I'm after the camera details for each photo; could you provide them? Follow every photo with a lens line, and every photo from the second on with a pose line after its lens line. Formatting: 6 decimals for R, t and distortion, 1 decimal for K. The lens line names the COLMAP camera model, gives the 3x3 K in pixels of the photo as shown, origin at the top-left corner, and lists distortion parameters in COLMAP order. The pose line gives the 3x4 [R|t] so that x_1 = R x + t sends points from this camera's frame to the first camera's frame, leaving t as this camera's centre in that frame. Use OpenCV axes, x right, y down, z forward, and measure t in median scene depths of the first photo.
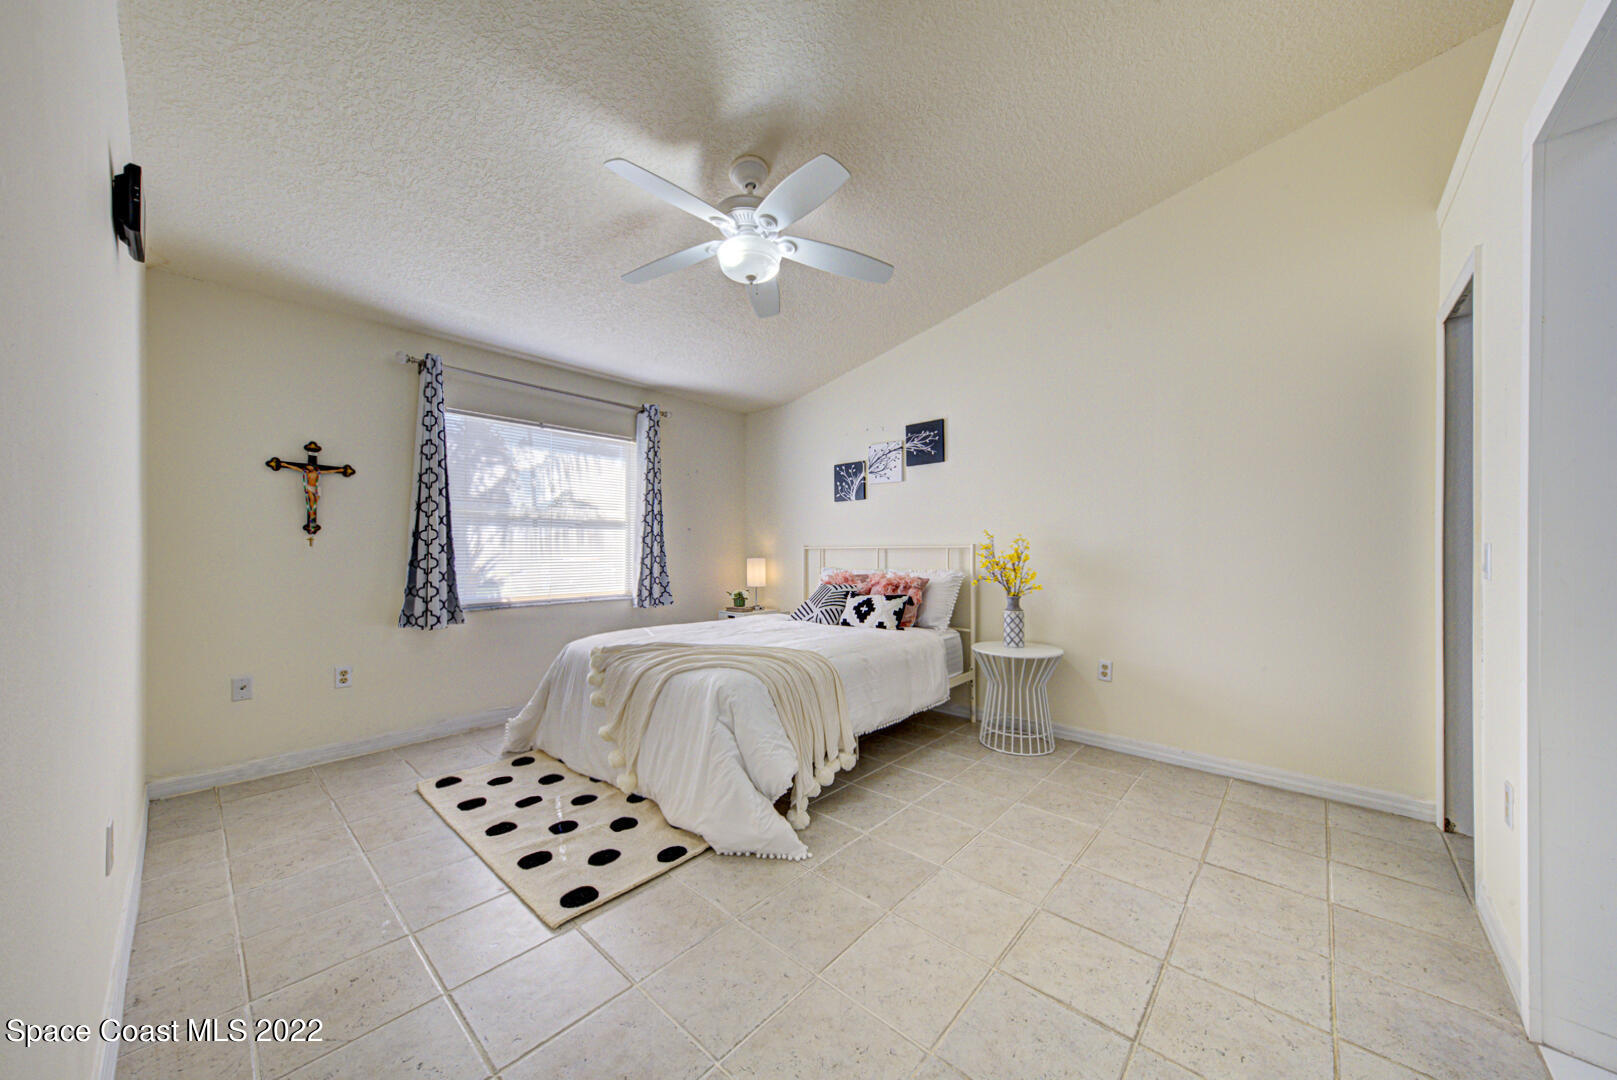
lens RADIAL K [[552.3, 0, 822.8], [0, 552.3, 546.5], [0, 0, 1]] dist [0.003510, -0.000255]
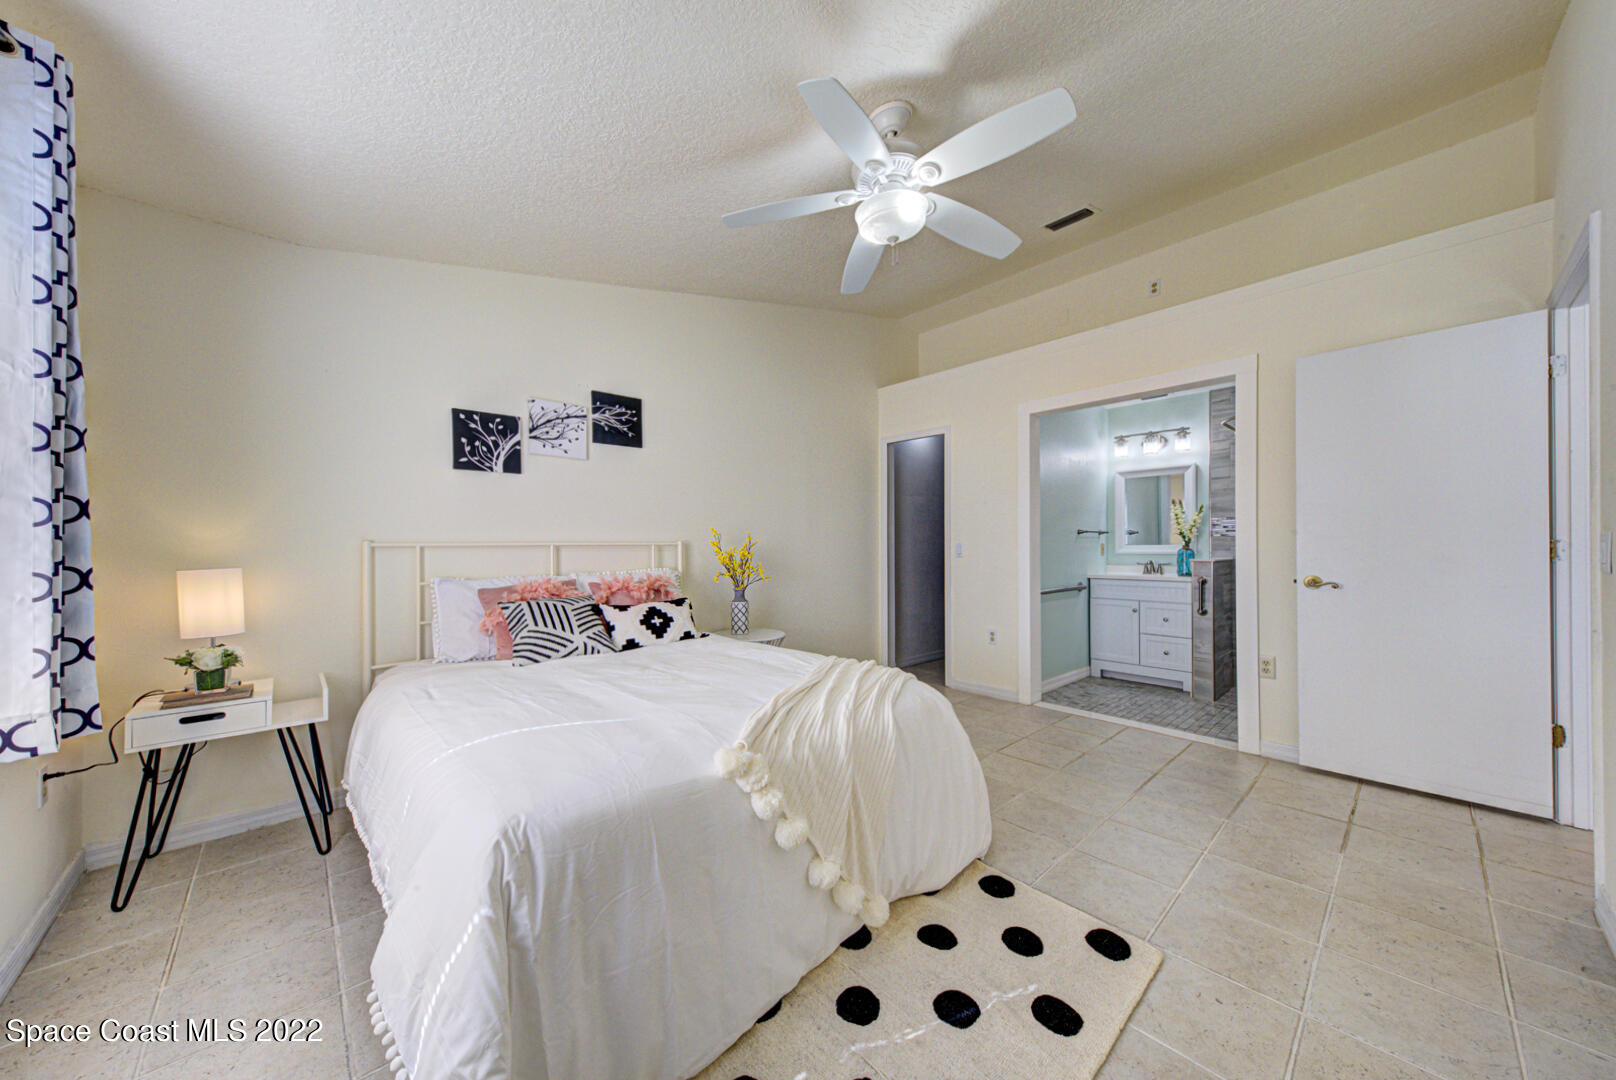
lens RADIAL K [[552.0, 0, 800.2], [0, 552.0, 545.9], [0, 0, 1]] dist [0.003510, -0.000255]
pose [[0.098330, 0.005956, 0.995136, -0.623232], [0.002012, 0.999979, -0.006184, 0.009277], [-0.995152, 0.002610, 0.098316, 0.644715]]
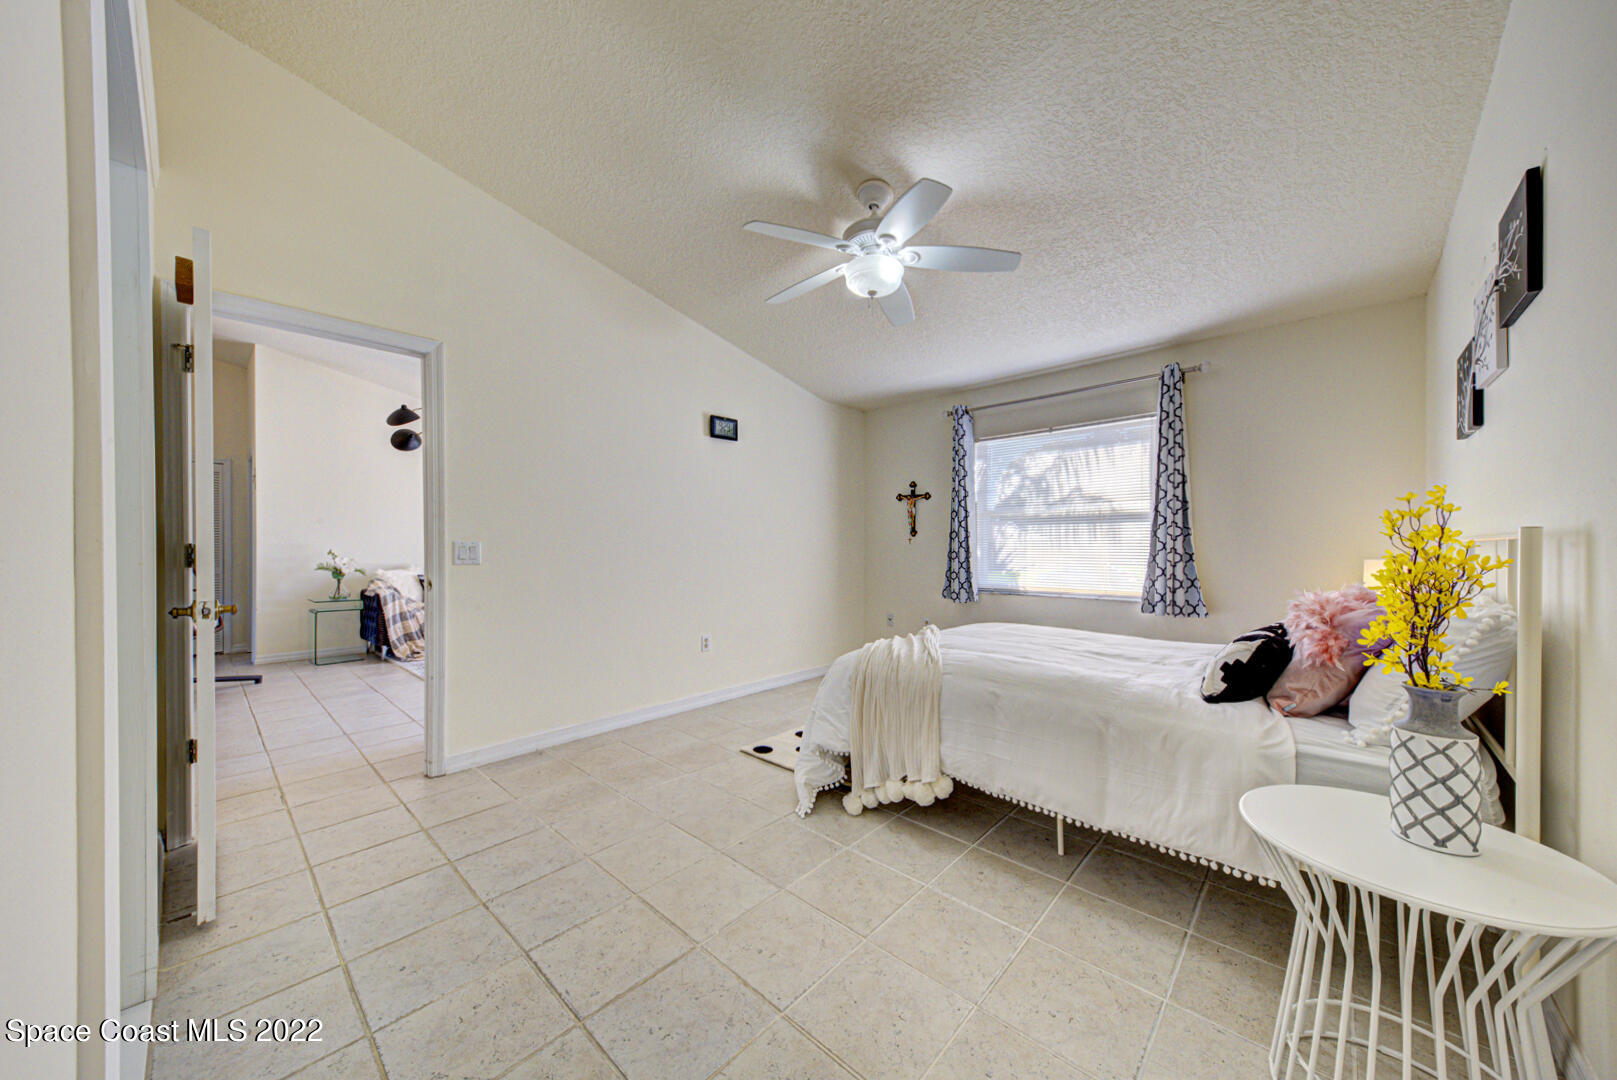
lens RADIAL K [[552.3, 0, 802.9], [0, 552.3, 543.1], [0, 0, 1]] dist [0.003510, -0.000255]
pose [[-0.015688, -0.004856, -0.999865, 0.579833], [0.007740, 0.999958, -0.004978, 0.002233], [0.999847, -0.007817, -0.015649, 0.534737]]
